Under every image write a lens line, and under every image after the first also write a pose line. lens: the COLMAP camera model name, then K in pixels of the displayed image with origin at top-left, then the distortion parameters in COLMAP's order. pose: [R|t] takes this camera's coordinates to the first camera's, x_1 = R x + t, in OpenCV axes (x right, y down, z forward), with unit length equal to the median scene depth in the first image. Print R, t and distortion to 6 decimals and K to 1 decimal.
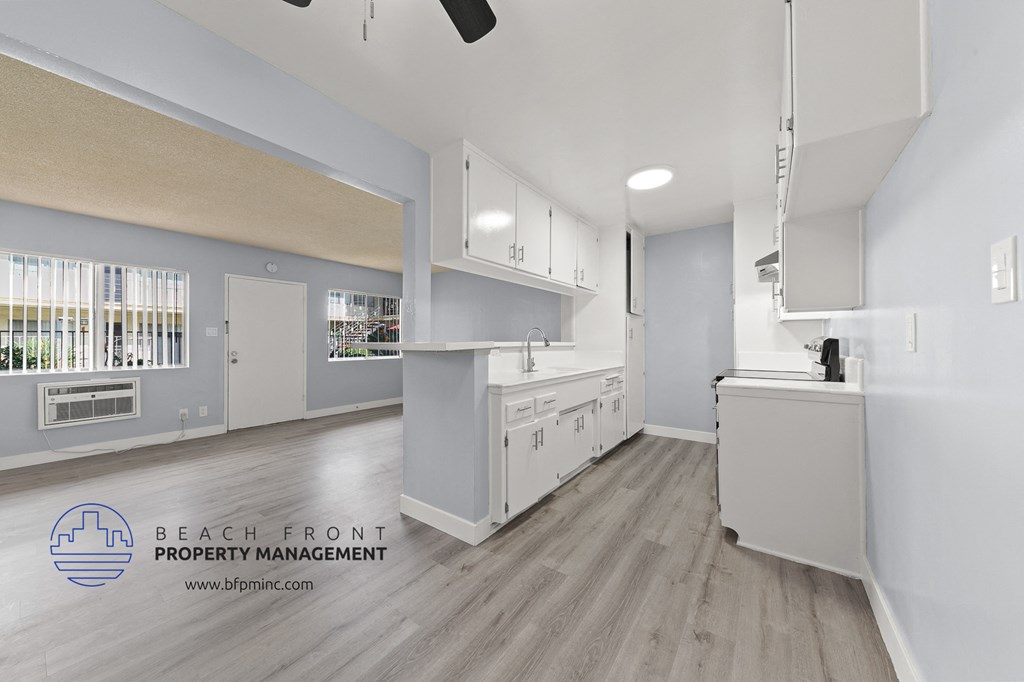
lens RADIAL K [[352.4, 0, 511.7], [0, 352.4, 338.9], [0, 0, 1]] dist [0.014282, -0.005486]
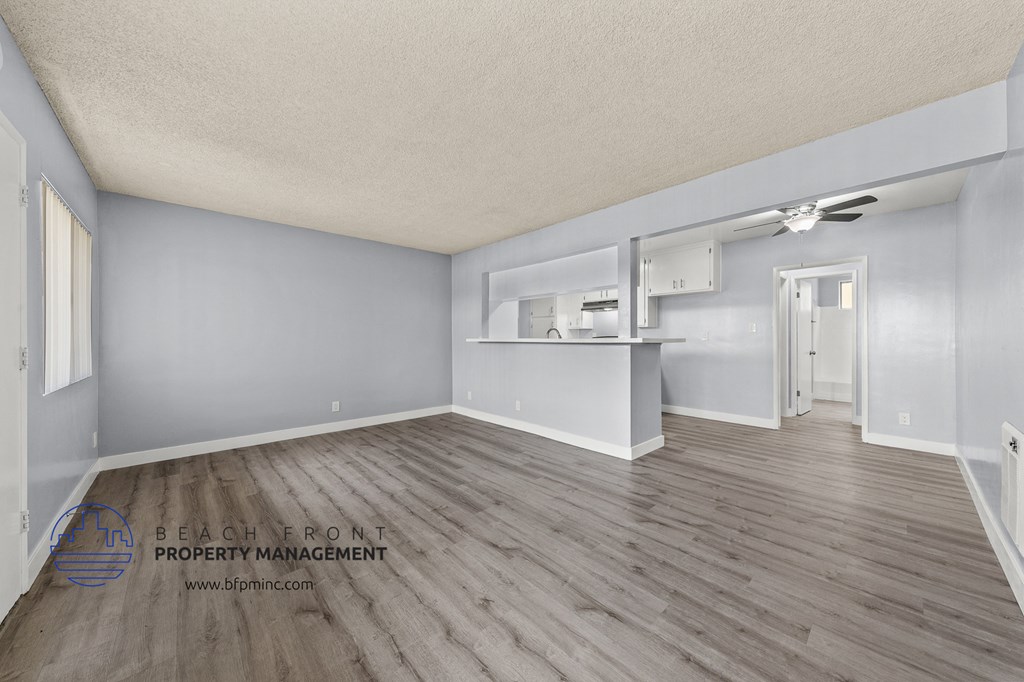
lens RADIAL K [[353.8, 0, 510.3], [0, 353.8, 338.1], [0, 0, 1]] dist [0.015650, -0.005395]
pose [[0.198691, 0.004383, 0.980052, -1.410701], [-0.007537, 0.999967, -0.002944, 0.014438], [-0.980033, -0.006802, 0.198717, 0.949061]]
